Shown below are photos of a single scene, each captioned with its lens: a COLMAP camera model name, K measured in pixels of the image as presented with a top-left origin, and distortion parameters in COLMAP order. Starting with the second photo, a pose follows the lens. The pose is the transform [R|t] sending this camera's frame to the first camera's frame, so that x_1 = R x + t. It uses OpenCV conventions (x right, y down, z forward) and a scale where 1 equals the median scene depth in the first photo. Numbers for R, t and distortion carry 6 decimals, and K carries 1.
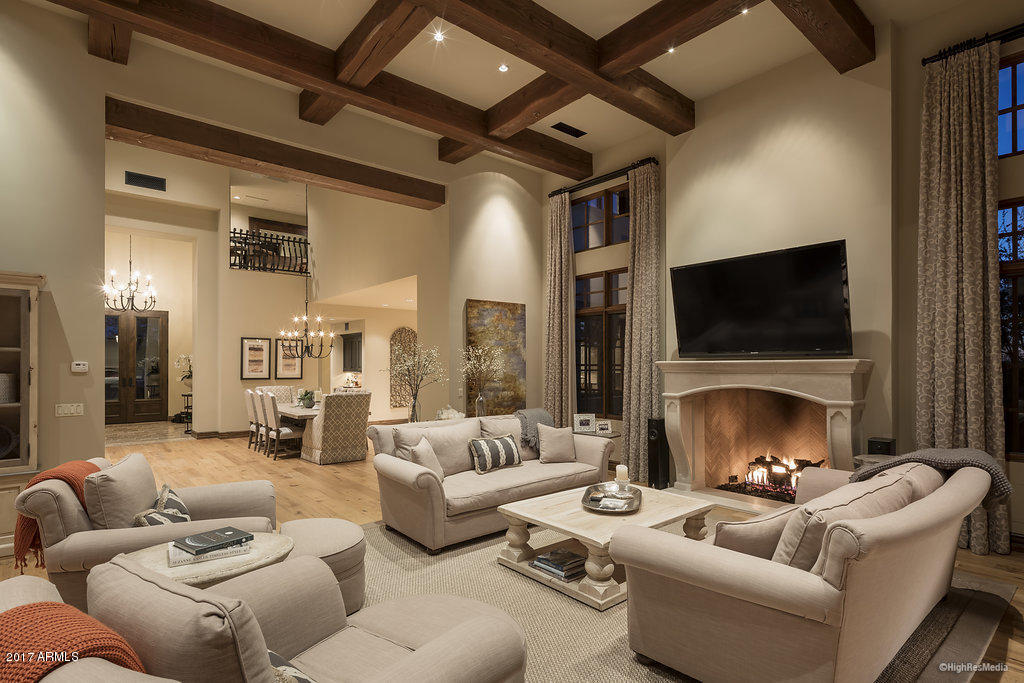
lens RADIAL K [[508.3, 0, 489.3], [0, 508.3, 363.9], [0, 0, 1]] dist [-0.003666, -0.002728]
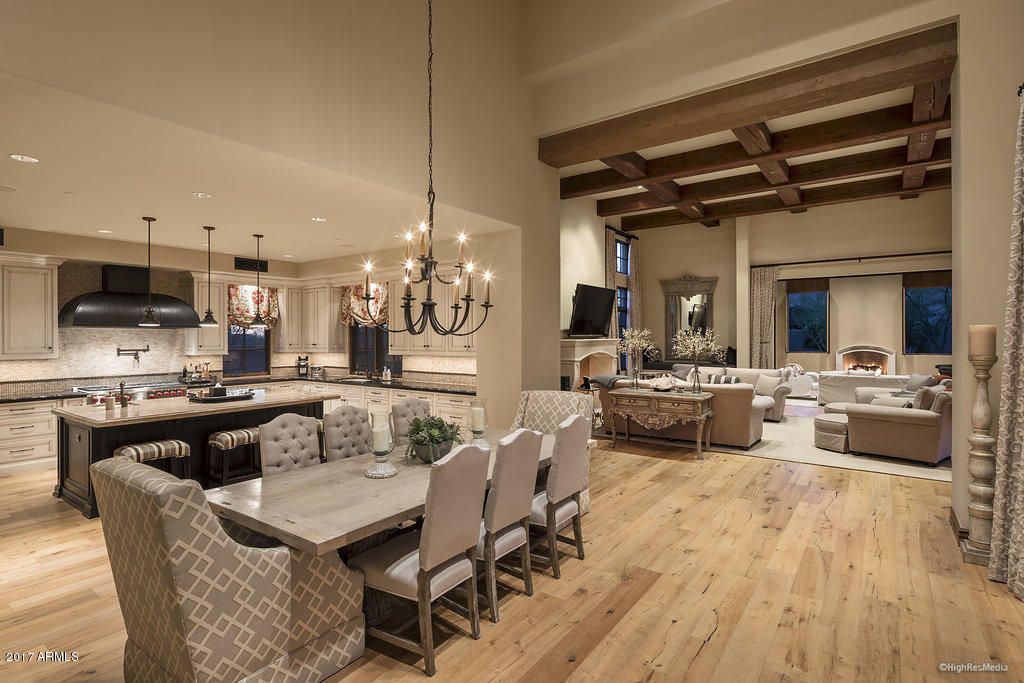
lens RADIAL K [[508.3, 0, 501.1], [0, 508.3, 337.8], [0, 0, 1]] dist [-0.003666, -0.002728]
pose [[-0.259596, -0.005717, 0.965700, -1.149475], [-0.001342, 0.999984, 0.005559, -0.019139], [-0.965716, 0.000147, -0.259600, 1.620438]]
